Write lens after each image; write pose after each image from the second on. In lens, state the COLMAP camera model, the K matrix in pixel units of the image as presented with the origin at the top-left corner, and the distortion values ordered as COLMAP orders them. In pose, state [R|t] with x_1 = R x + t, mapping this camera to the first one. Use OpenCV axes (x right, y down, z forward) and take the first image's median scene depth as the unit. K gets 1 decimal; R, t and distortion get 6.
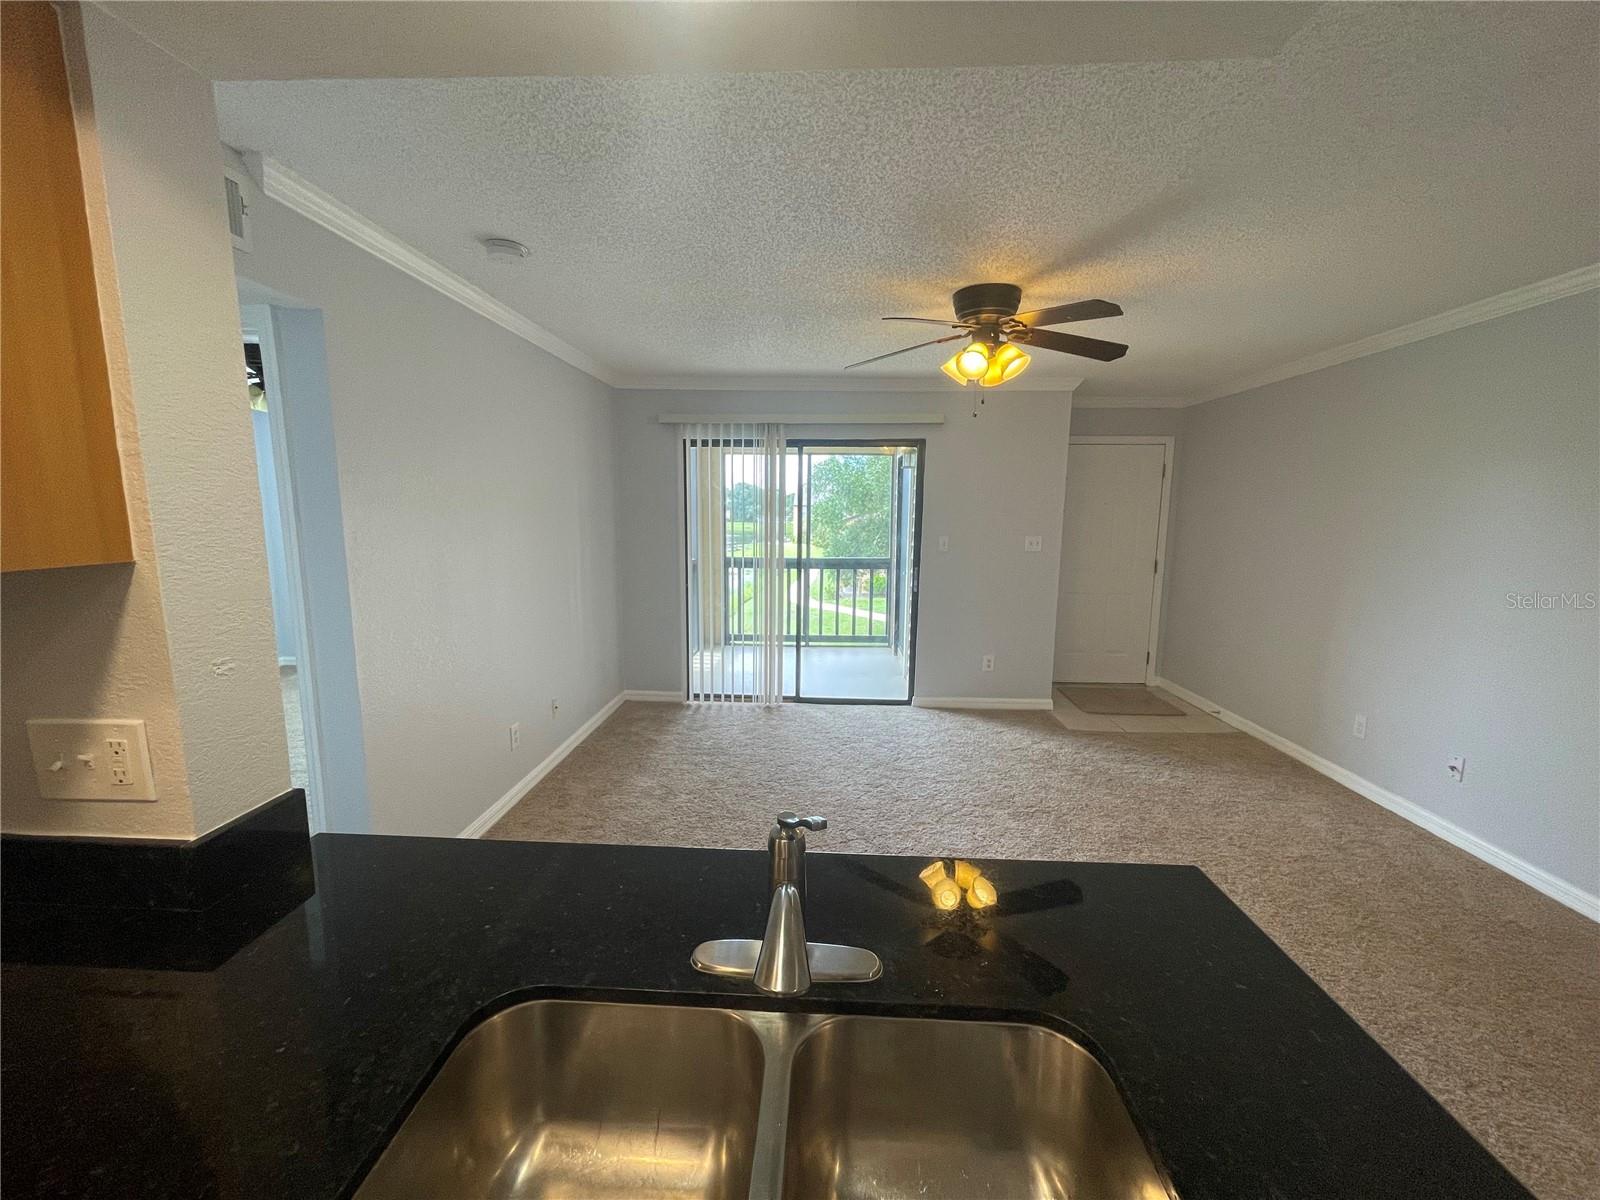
lens RADIAL K [[648.0, 0, 802.1], [0, 648.0, 597.3], [0, 0, 1]] dist [0.001485, -0.000173]
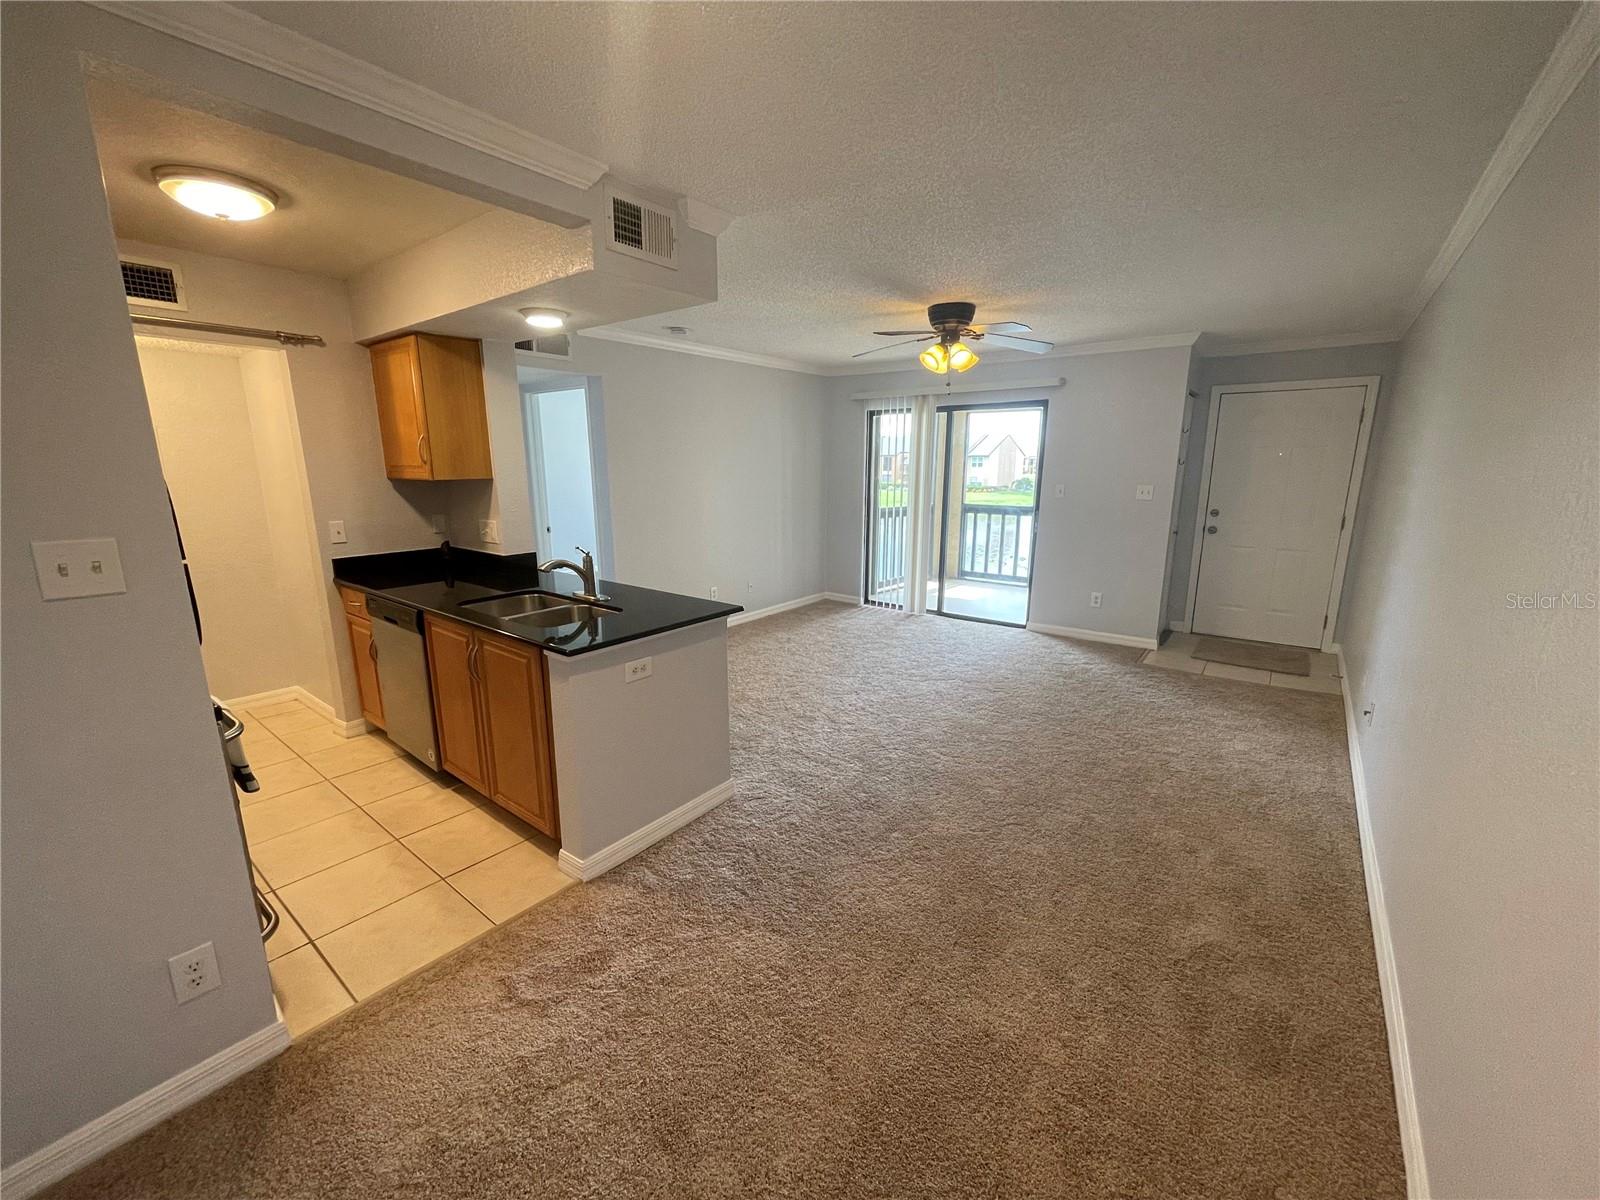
lens RADIAL K [[648.0, 0, 799.2], [0, 648.0, 596.3], [0, 0, 1]] dist [0.001485, -0.000173]
pose [[0.818373, 0.108337, -0.564384, 0.515204], [-0.069686, 0.993531, 0.089667, 0.031739], [0.570447, -0.034051, 0.820628, -0.217764]]
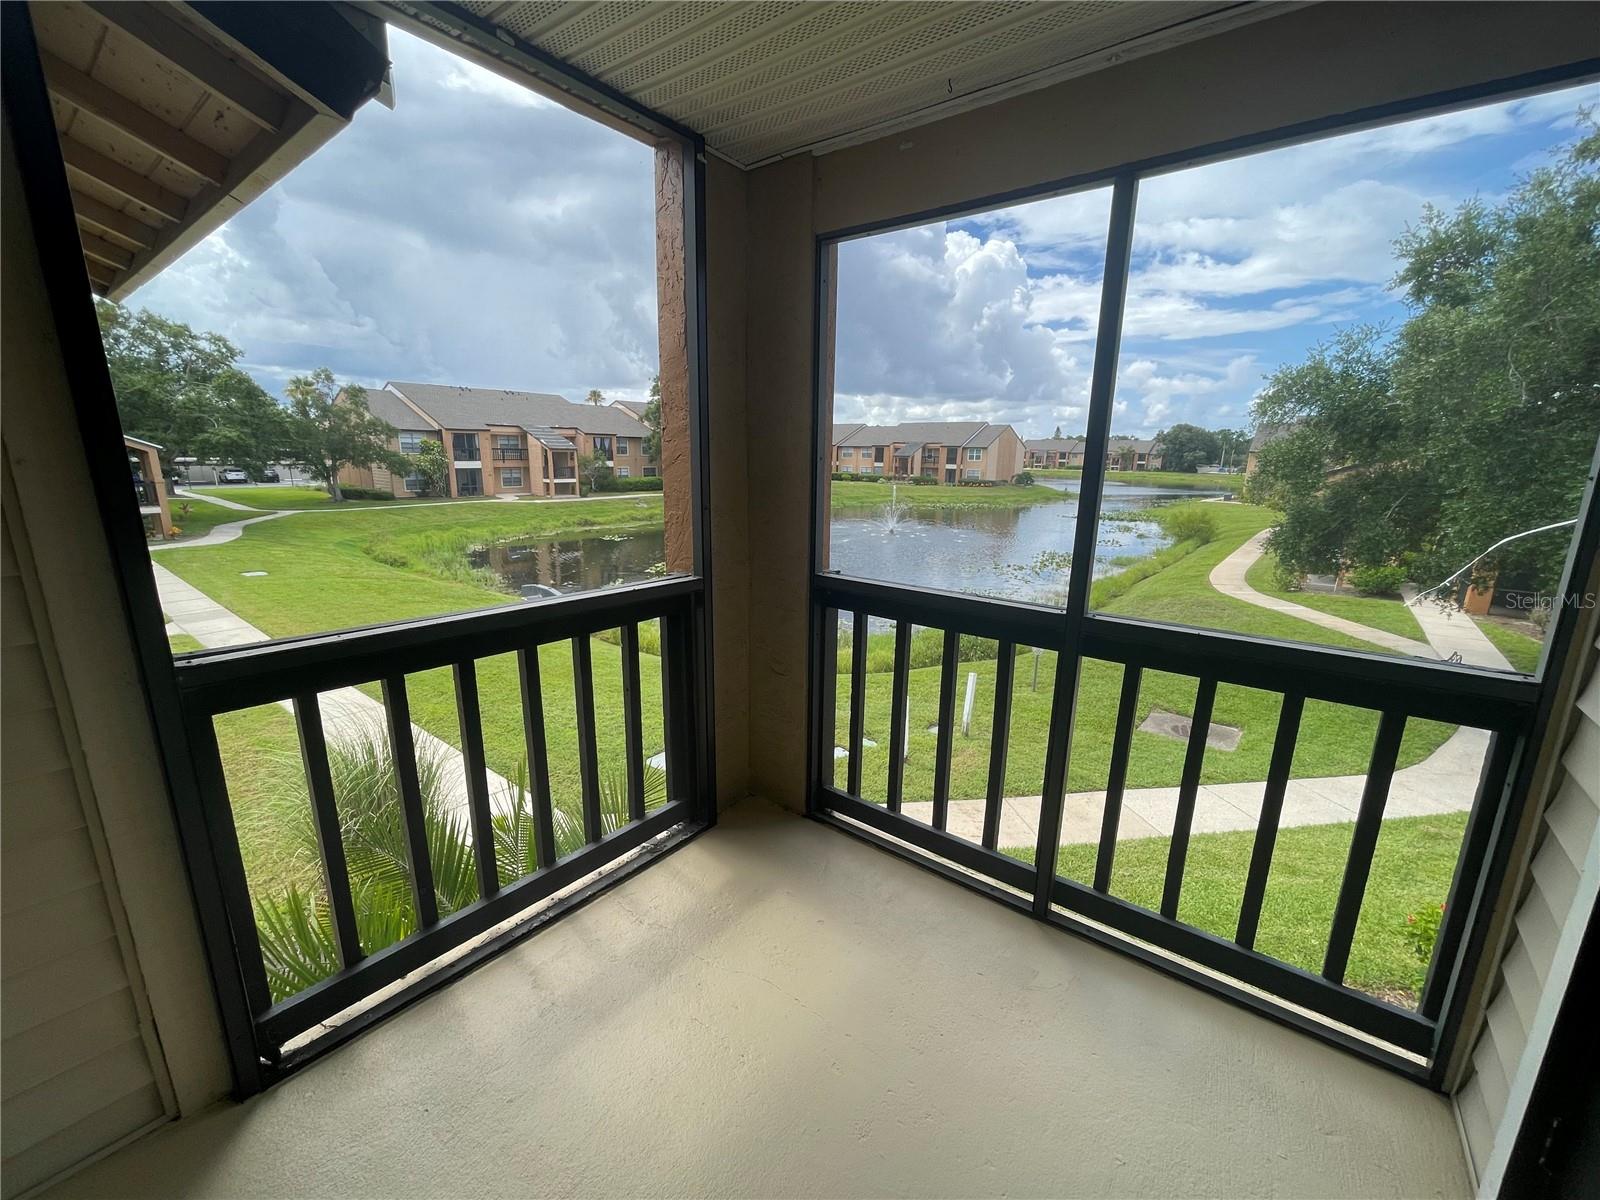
lens RADIAL K [[648.0, 0, 794.1], [0, 648.0, 602.0], [0, 0, 1]] dist [0.001485, -0.000173]
pose [[0.814513, 0.133847, -0.564494, 0.101201], [-0.084561, 0.990021, 0.112730, -0.141119], [0.573950, -0.044086, 0.817703, 1.165174]]
